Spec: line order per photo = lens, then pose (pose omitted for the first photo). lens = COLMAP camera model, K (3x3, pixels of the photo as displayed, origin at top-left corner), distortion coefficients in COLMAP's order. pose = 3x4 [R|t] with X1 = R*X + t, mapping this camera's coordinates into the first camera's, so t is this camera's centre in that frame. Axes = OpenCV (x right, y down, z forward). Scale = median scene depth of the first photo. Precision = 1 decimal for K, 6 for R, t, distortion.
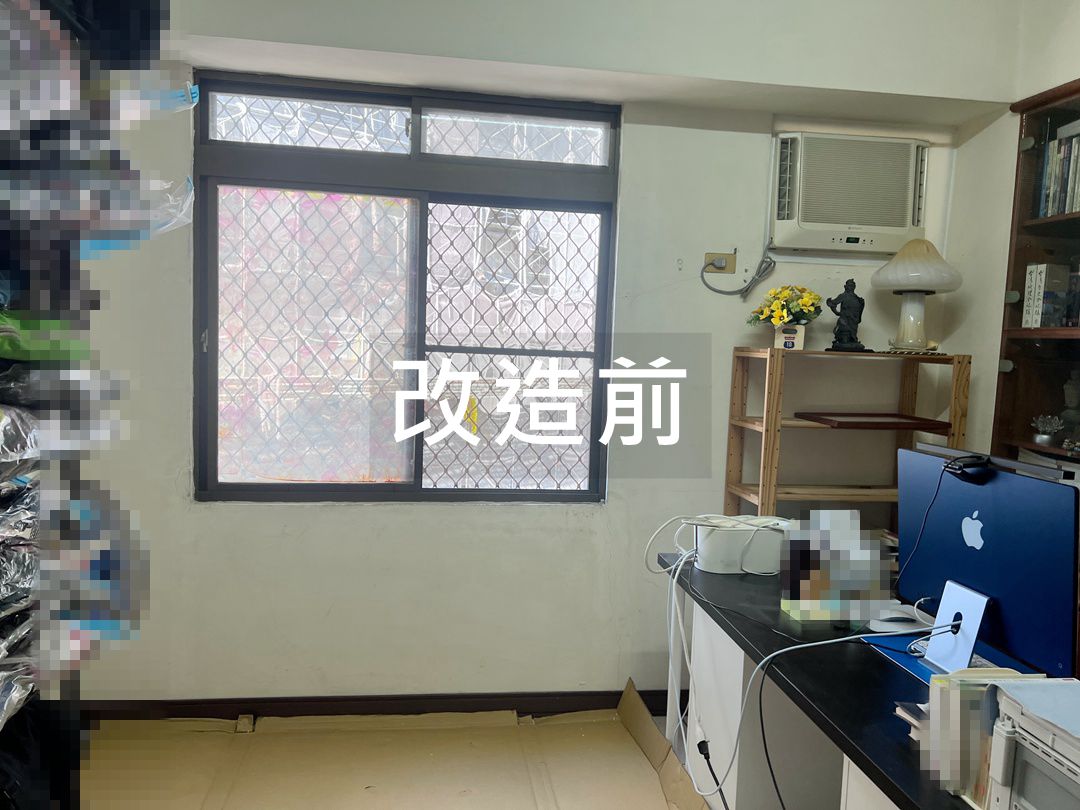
lens RADIAL K [[814.9, 0, 538.4], [0, 814.9, 410.5], [0, 0, 1]] dist [-0.014751, -0.018688]
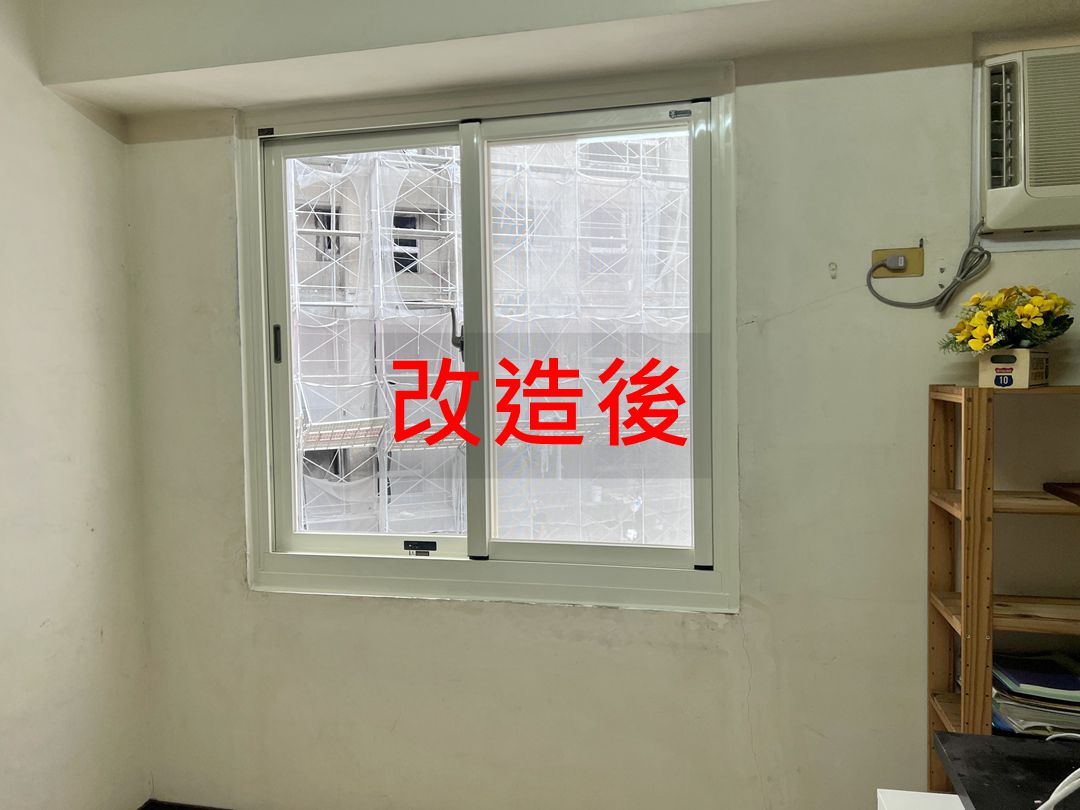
lens RADIAL K [[814.9, 0, 539.0], [0, 814.9, 395.8], [0, 0, 1]] dist [-0.014751, -0.018688]
pose [[0.922332, -0.036745, -0.384648, 0.204369], [0.013035, 0.997860, -0.064070, -0.031602], [0.386179, 0.054080, 0.920837, 0.271784]]
